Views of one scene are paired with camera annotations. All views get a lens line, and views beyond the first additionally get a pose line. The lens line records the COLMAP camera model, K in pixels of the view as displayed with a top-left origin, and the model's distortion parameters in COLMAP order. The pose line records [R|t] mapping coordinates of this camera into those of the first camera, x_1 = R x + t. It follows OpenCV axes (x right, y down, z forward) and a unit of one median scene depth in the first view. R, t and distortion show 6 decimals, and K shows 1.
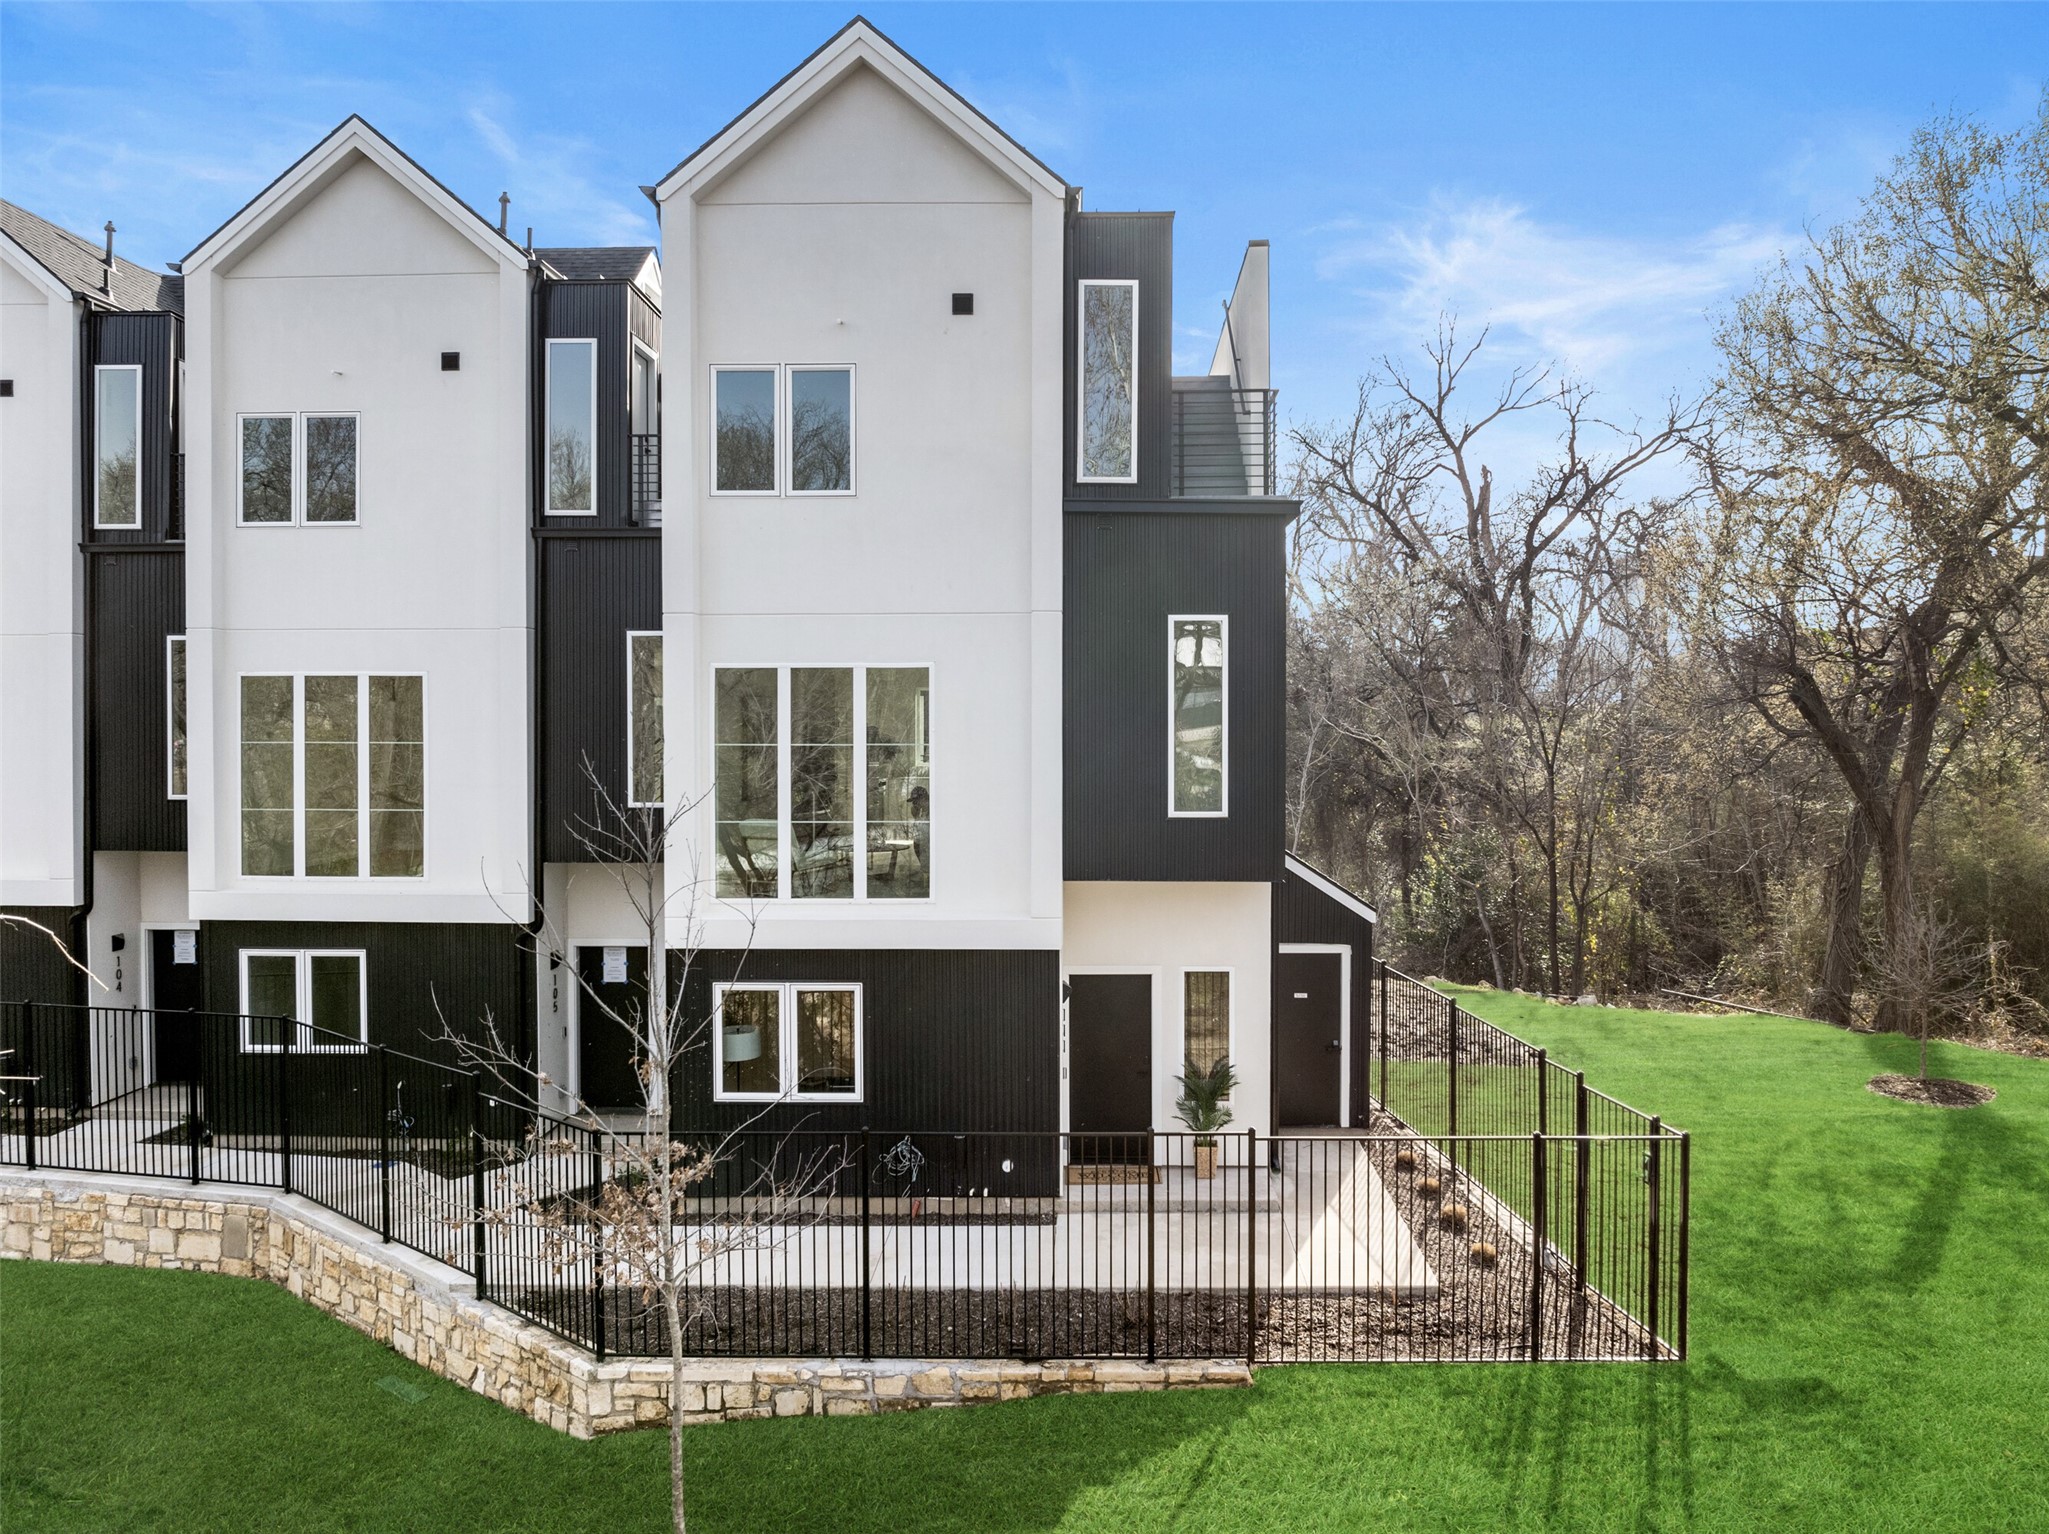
lens RADIAL K [[1449.2, 0, 1029.8], [0, 1449.2, 729.9], [0, 0, 1]] dist [-0.021233, -0.001163]
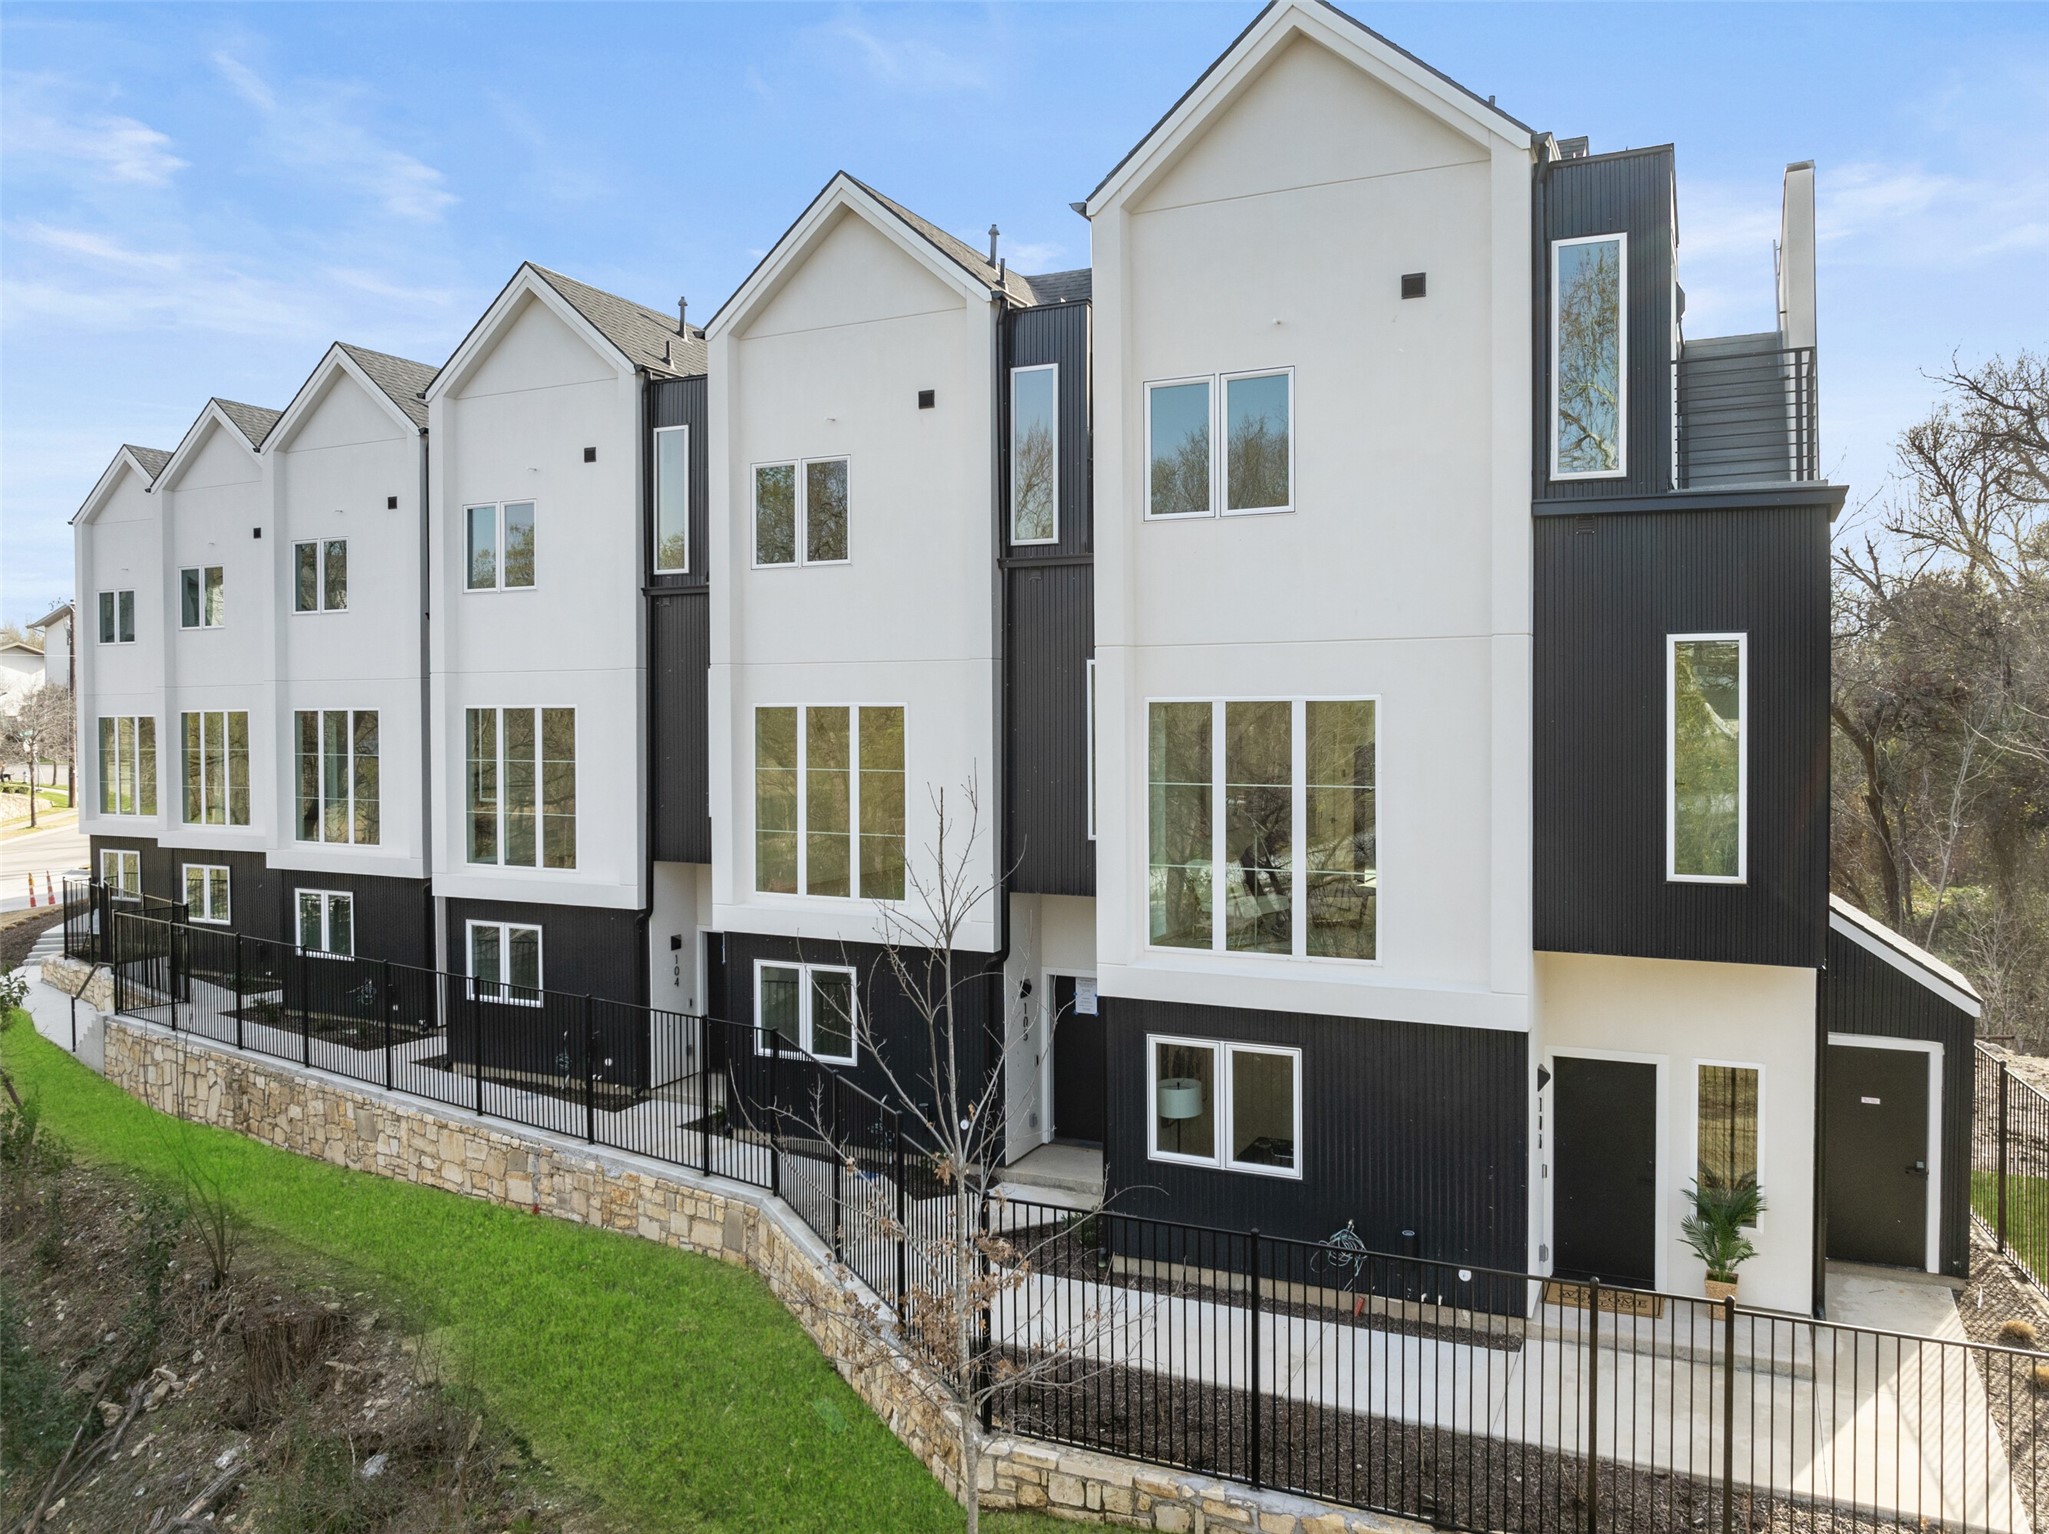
lens RADIAL K [[1449.2, 0, 1029.8], [0, 1449.2, 729.9], [0, 0, 1]] dist [-0.021233, -0.001163]
pose [[0.915971, 0.000070, -0.401244, 0.088214], [0.002080, 0.999986, 0.004924, -0.028609], [0.401239, -0.005345, 0.915958, 0.097944]]
